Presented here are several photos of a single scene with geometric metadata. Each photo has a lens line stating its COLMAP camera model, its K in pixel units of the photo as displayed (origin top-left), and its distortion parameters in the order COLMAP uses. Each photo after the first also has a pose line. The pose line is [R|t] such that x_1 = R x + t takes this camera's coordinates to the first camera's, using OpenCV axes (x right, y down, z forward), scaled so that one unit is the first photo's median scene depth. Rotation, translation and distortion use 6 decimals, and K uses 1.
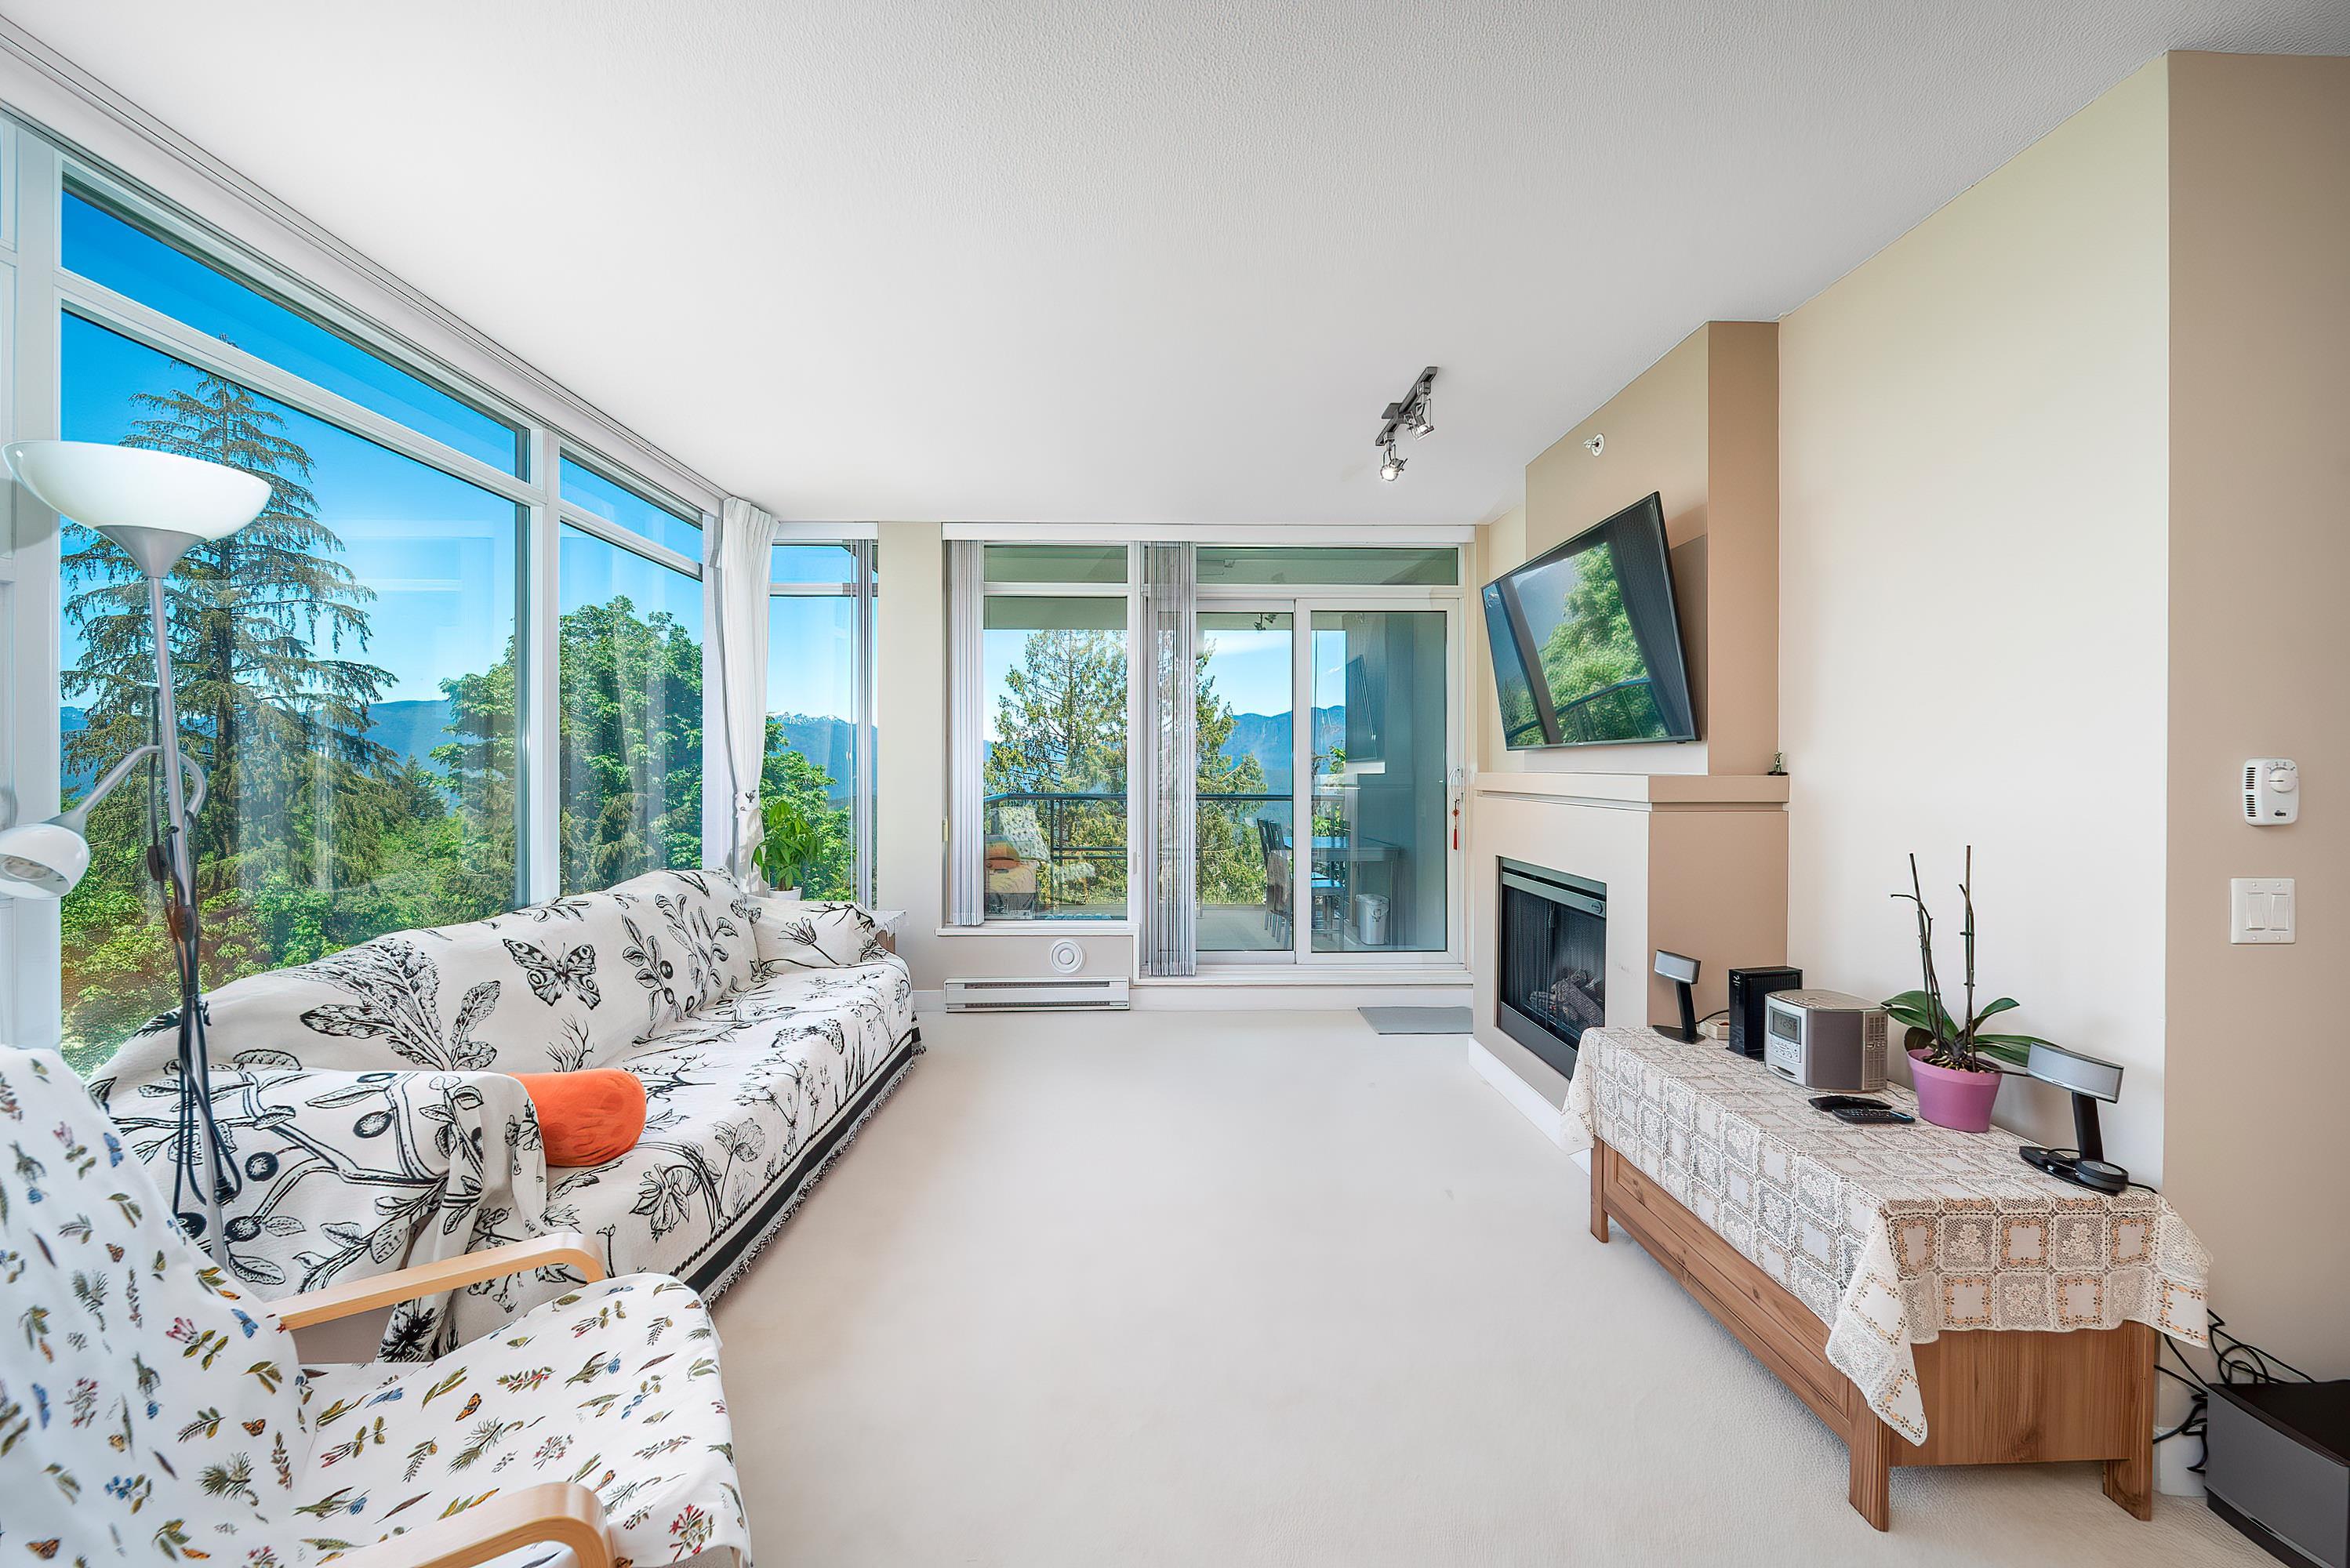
lens RADIAL K [[824.9, 0, 1166.8], [0, 824.9, 778.0], [0, 0, 1]] dist [0.000674, -0.002229]
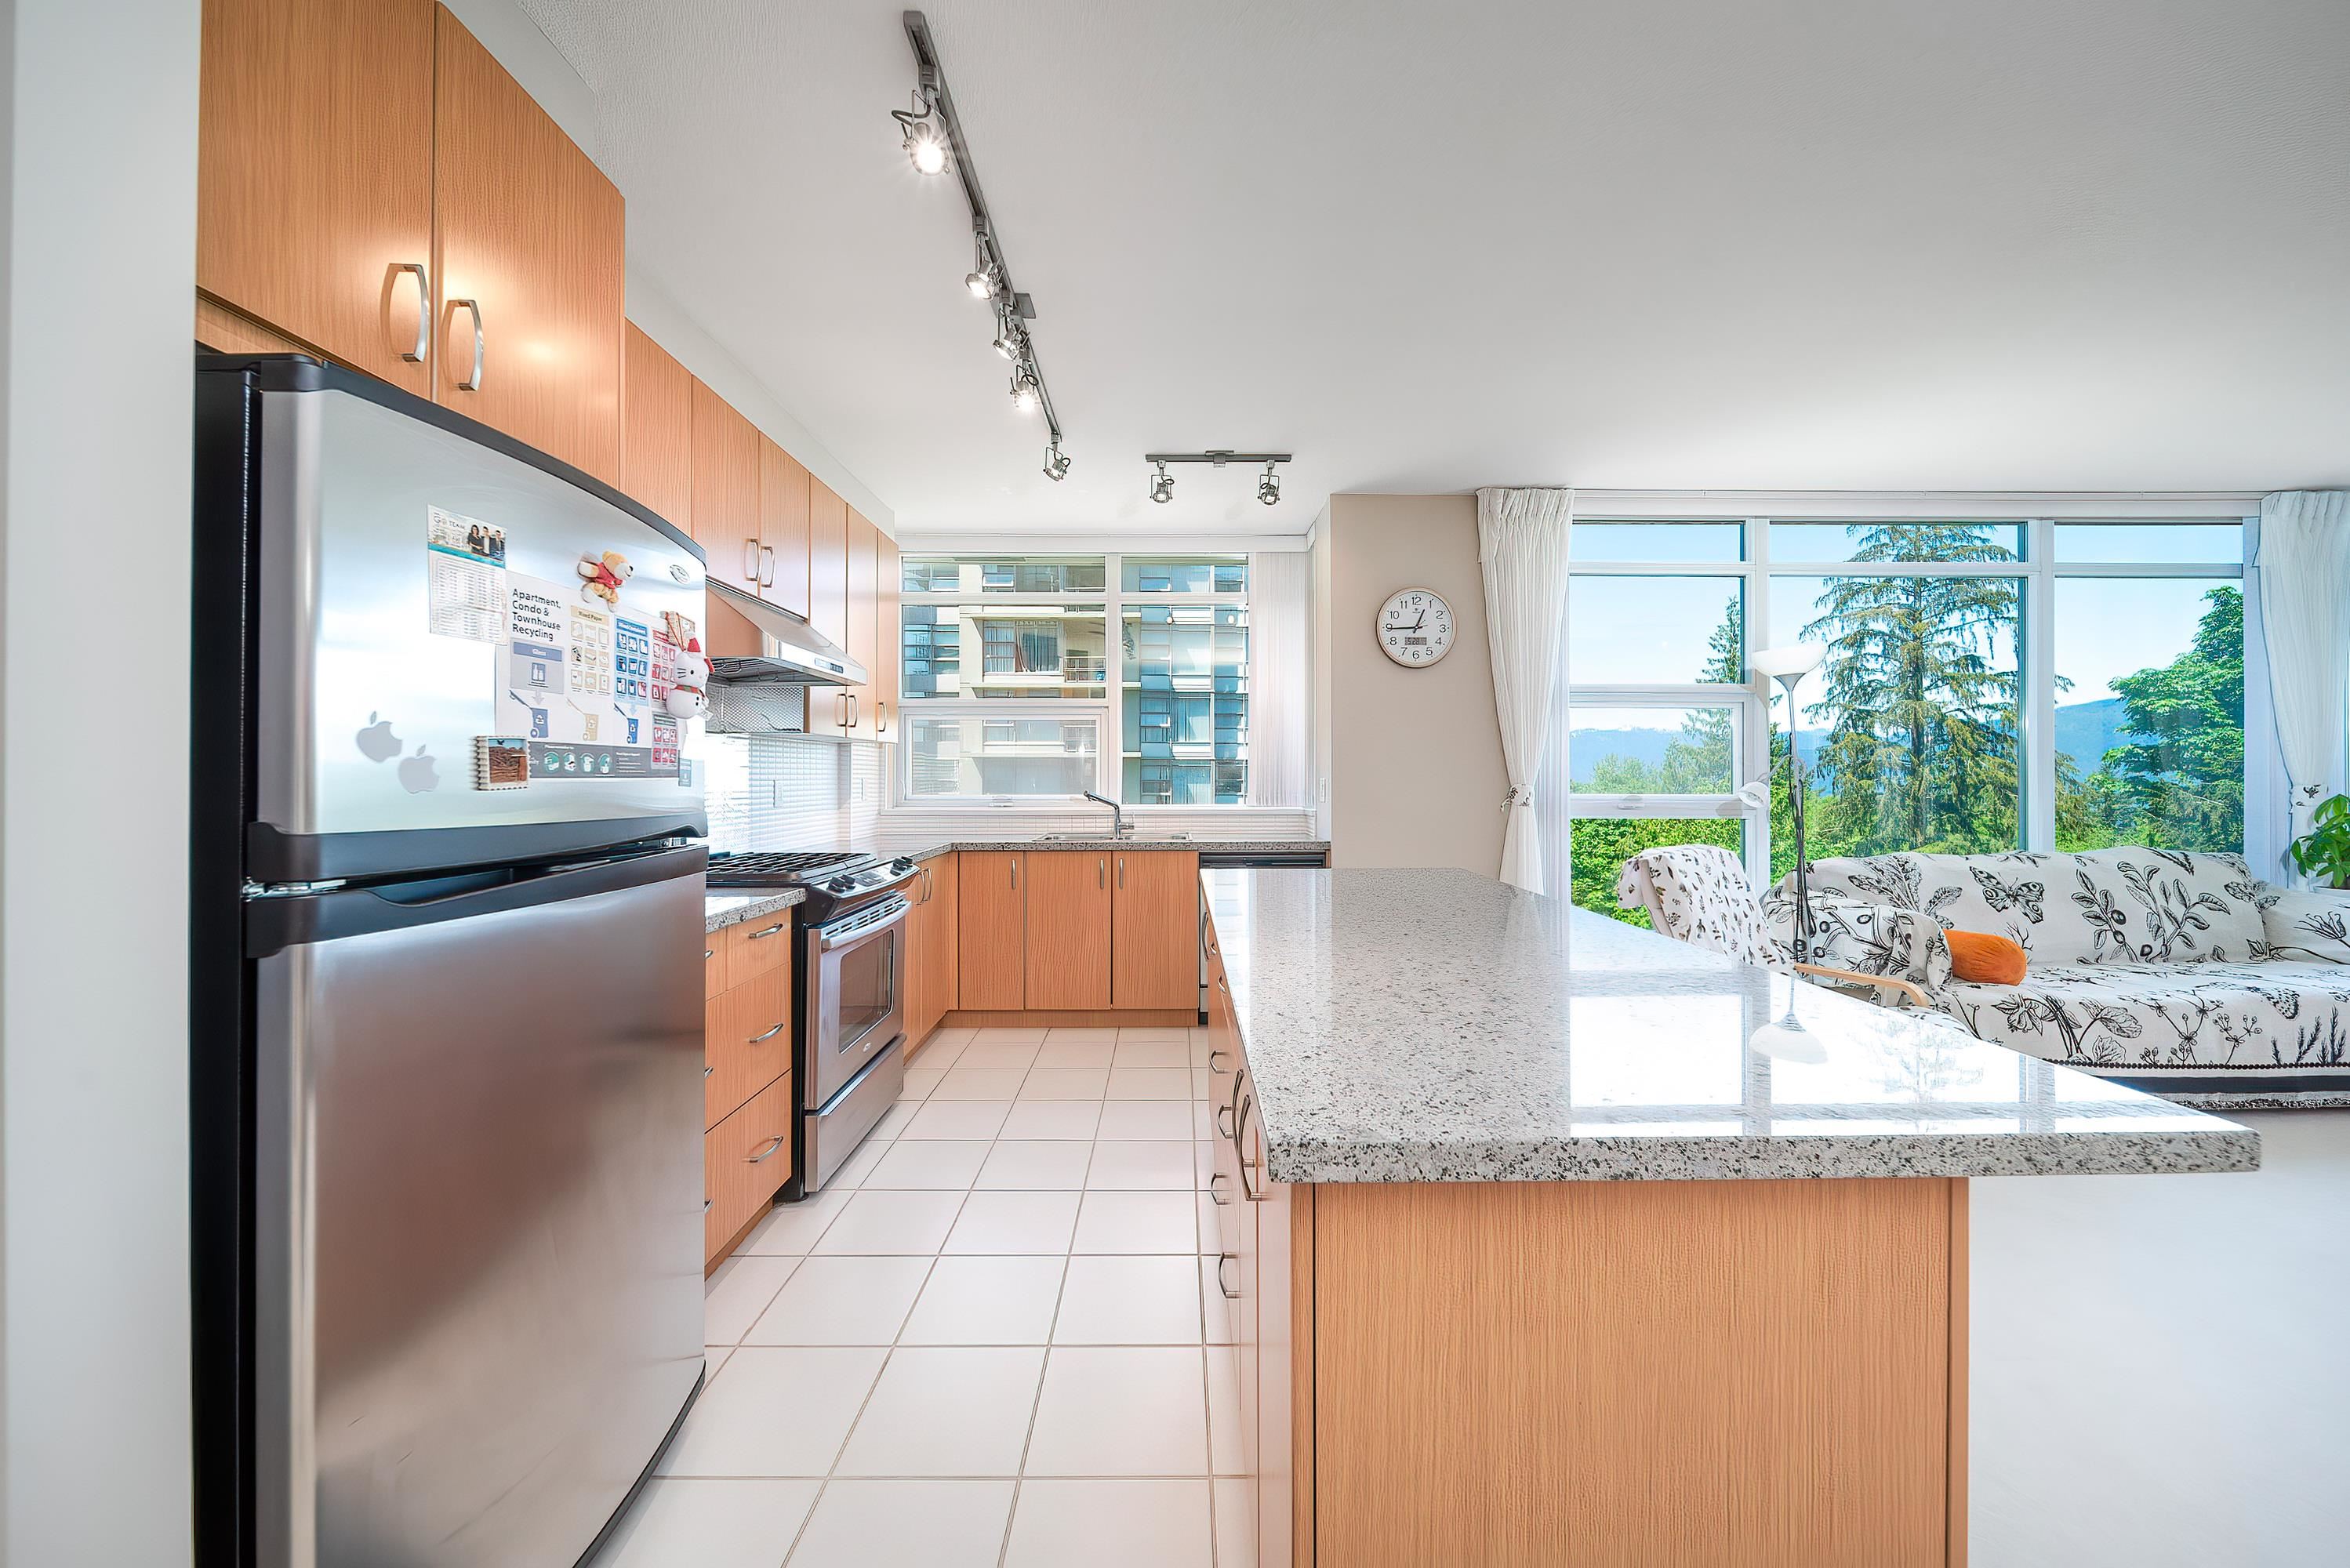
lens RADIAL K [[824.9, 0, 1182.2], [0, 824.9, 778.0], [0, 0, 1]] dist [0.000674, -0.002229]
pose [[-0.018080, 0.000293, -0.999836, 0.588194], [-0.007343, 0.999973, 0.000426, 0.020320], [0.999810, 0.007349, -0.018078, -0.368945]]
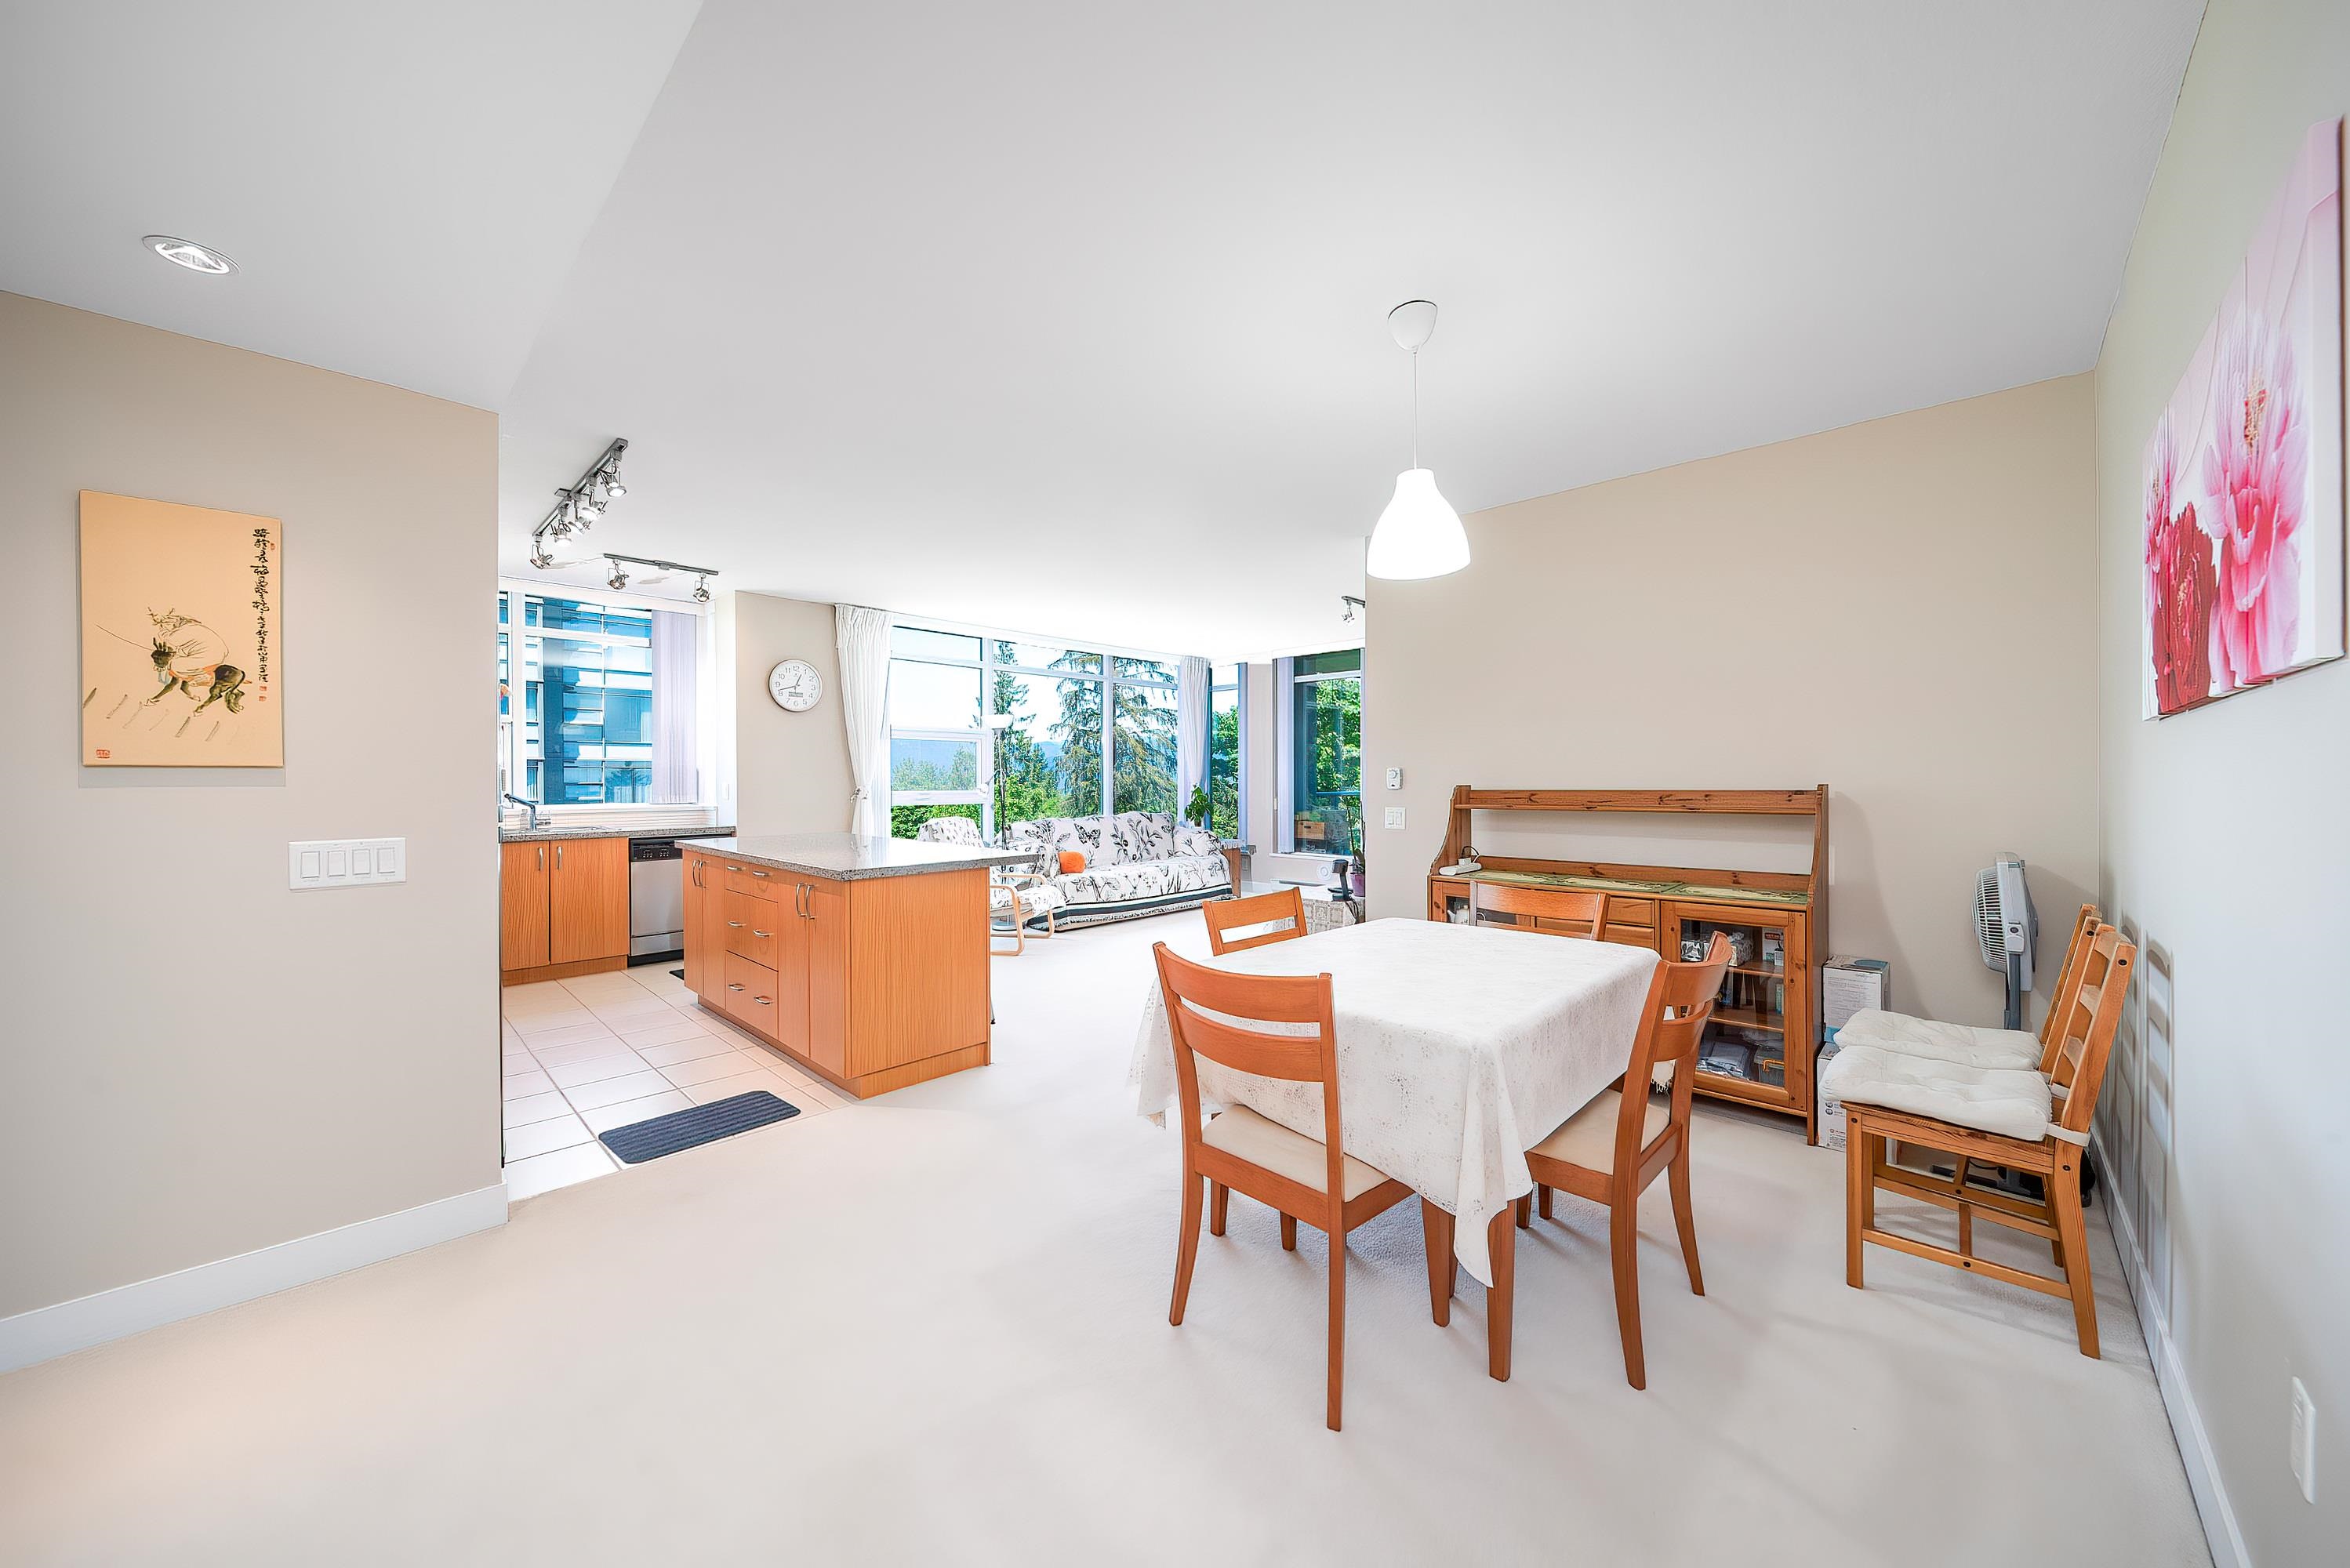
lens RADIAL K [[824.9, 0, 1189.3], [0, 824.9, 785.1], [0, 0, 1]] dist [0.000674, -0.002229]
pose [[0.709916, 0.003671, -0.704277, 1.324202], [-0.003202, 0.999993, 0.001986, 0.017802], [0.704279, 0.000845, 0.709923, -0.748568]]
